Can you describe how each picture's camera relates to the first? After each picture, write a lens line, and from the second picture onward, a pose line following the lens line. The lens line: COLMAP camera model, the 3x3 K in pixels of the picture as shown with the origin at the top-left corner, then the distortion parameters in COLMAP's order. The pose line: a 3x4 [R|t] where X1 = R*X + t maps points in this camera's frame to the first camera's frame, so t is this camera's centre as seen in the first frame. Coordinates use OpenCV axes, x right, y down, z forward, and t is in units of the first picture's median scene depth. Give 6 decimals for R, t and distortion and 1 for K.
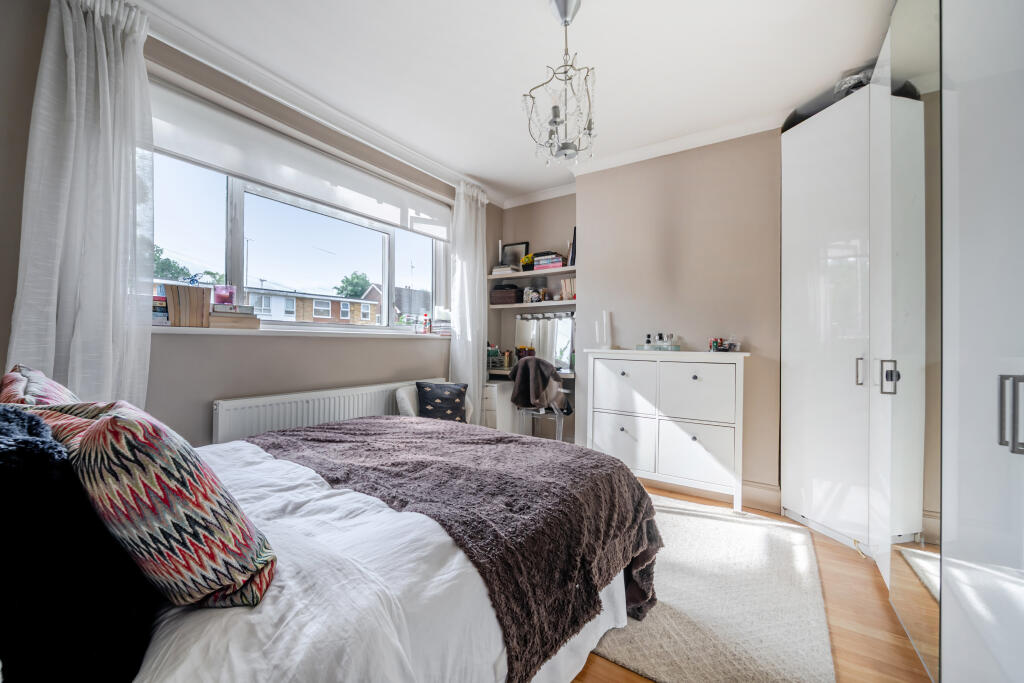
lens RADIAL K [[387.6, 0, 512.8], [0, 387.6, 344.1], [0, 0, 1]] dist [-0.003632, 0.000209]
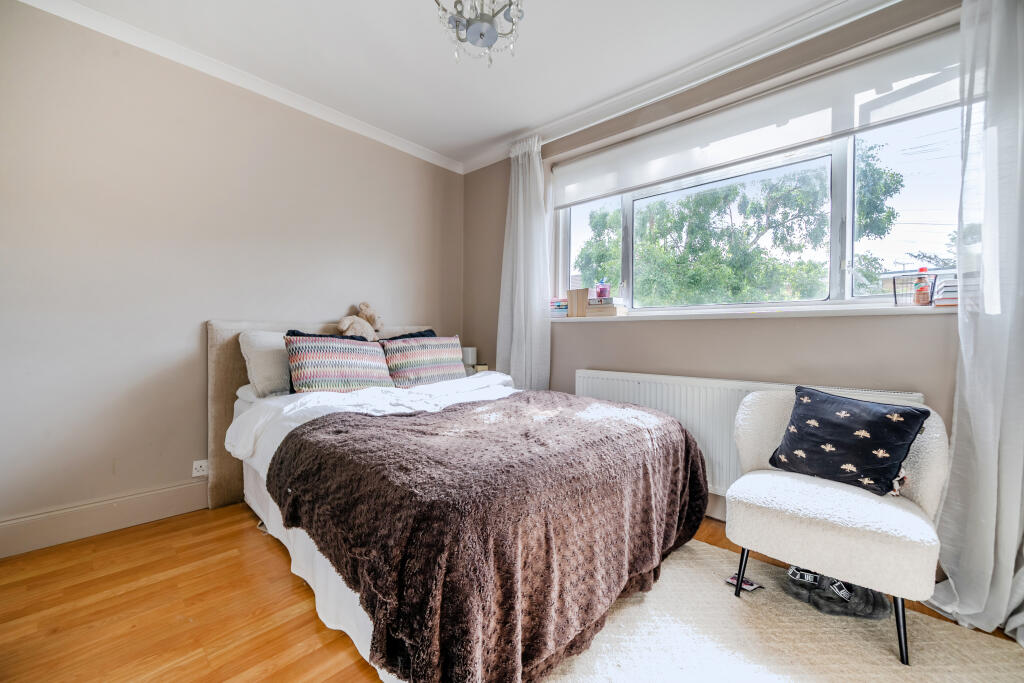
lens RADIAL K [[387.6, 0, 512.1], [0, 387.6, 340.7], [0, 0, 1]] dist [-0.003632, 0.000209]
pose [[-0.142653, 0.012424, -0.989695, 0.434820], [-0.001609, 0.999917, 0.012784, 0.018145], [0.989771, 0.003416, -0.142621, 0.636016]]
